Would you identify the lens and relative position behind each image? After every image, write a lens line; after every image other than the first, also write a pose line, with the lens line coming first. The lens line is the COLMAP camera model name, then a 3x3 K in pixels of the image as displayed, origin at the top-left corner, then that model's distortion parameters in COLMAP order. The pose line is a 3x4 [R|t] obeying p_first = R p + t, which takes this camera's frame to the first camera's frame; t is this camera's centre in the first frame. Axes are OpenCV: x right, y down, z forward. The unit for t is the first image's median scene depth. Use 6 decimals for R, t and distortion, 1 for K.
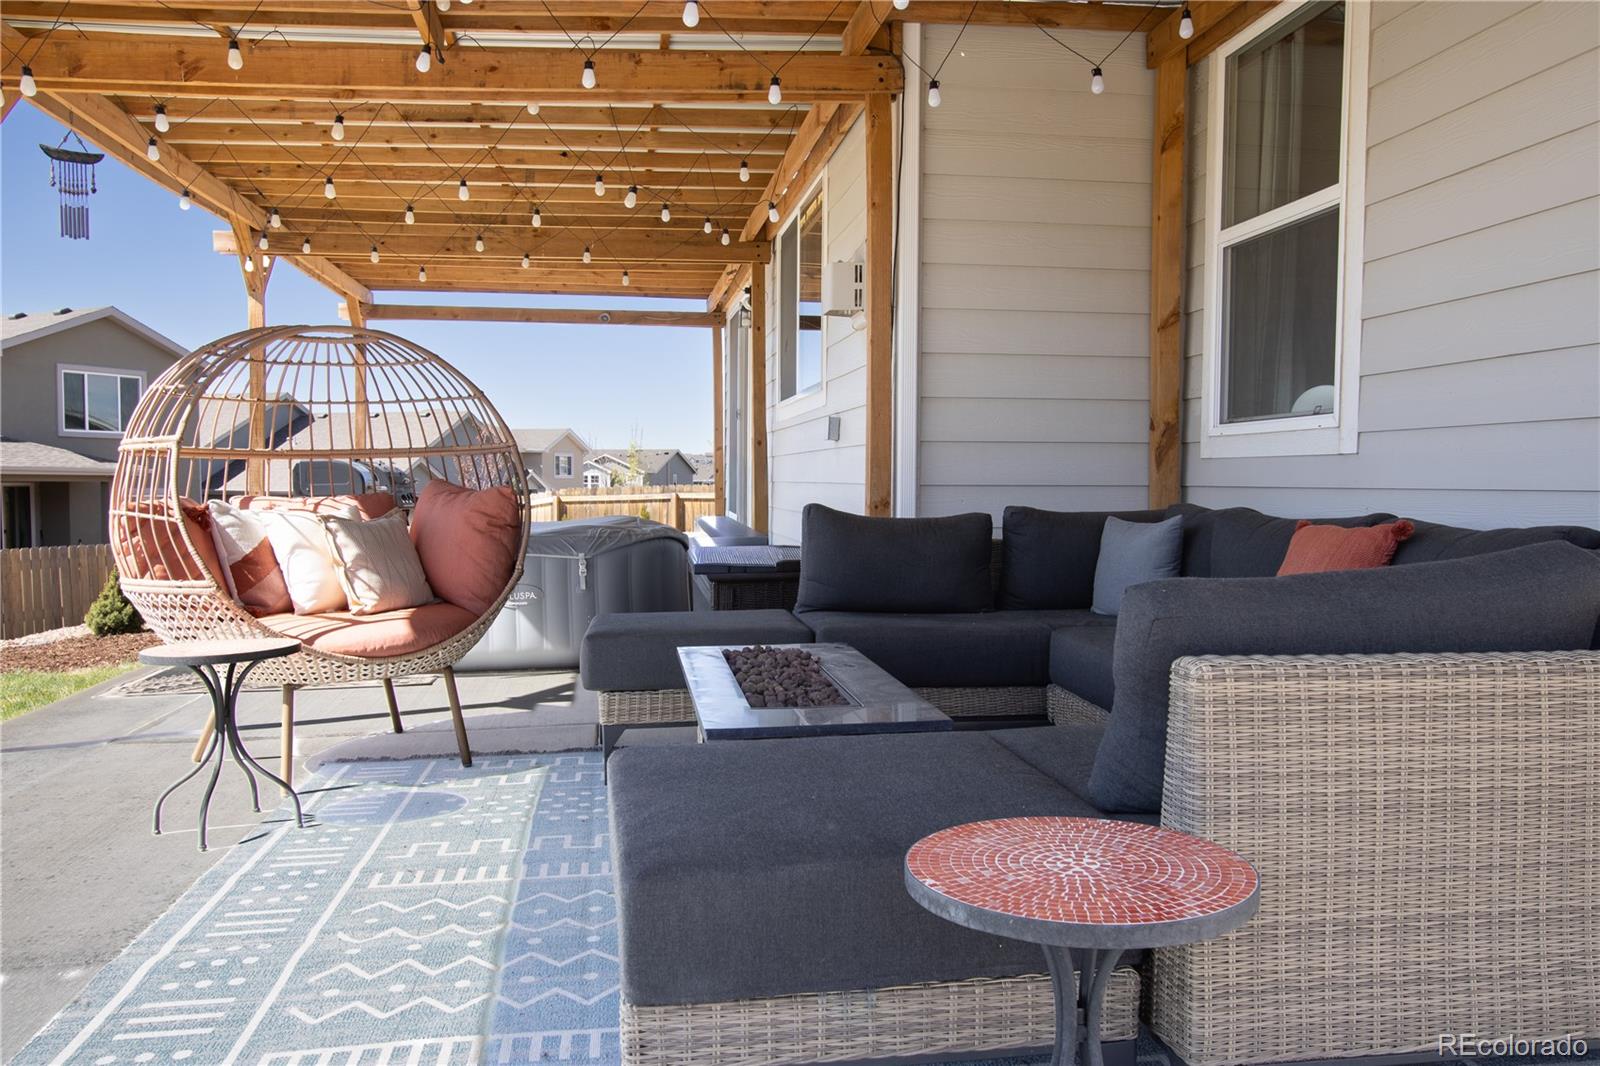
lens RADIAL K [[1249.6, 0, 800.0], [0, 1249.6, 533.0], [0, 0, 1]] dist [-0.005373, -0.003171]
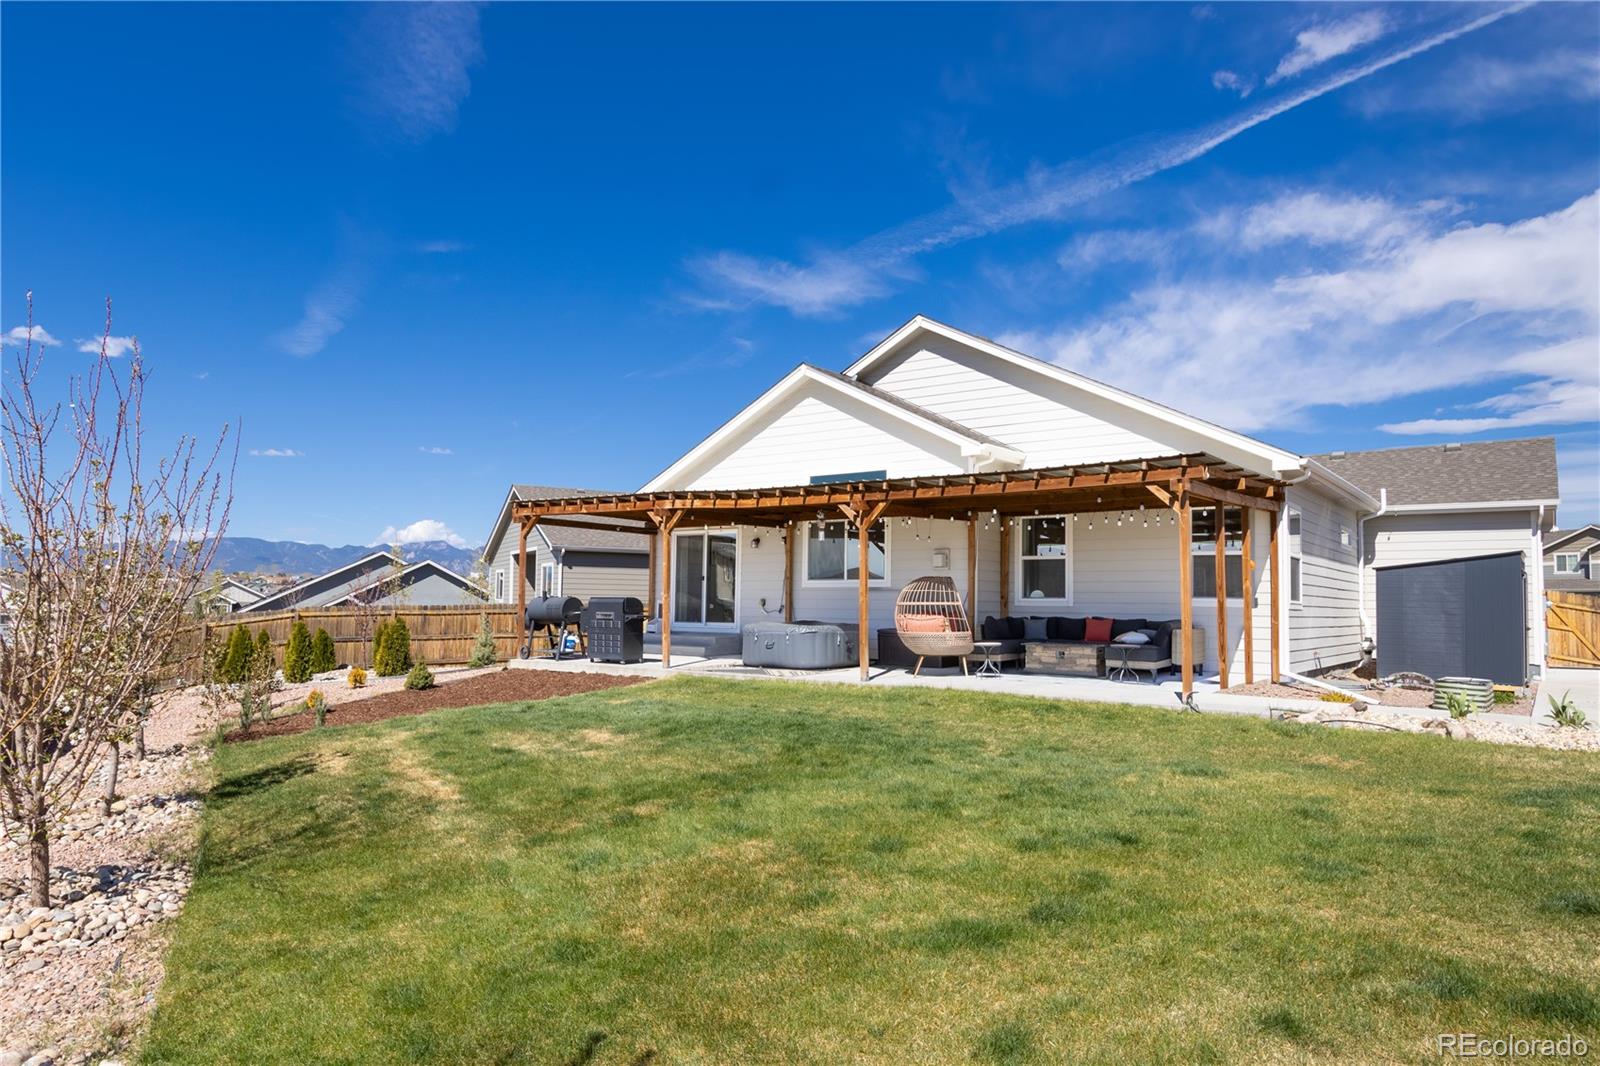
lens RADIAL K [[1066.3, 0, 800.0], [0, 1066.3, 533.0], [0, 0, 1]] dist [-0.002889, -0.000350]
pose [[0.685903, 0.055021, 0.725610, -2.876349], [0.019211, 0.995421, -0.093640, 0.021257], [-0.727439, 0.078168, 0.681705, -1.008474]]
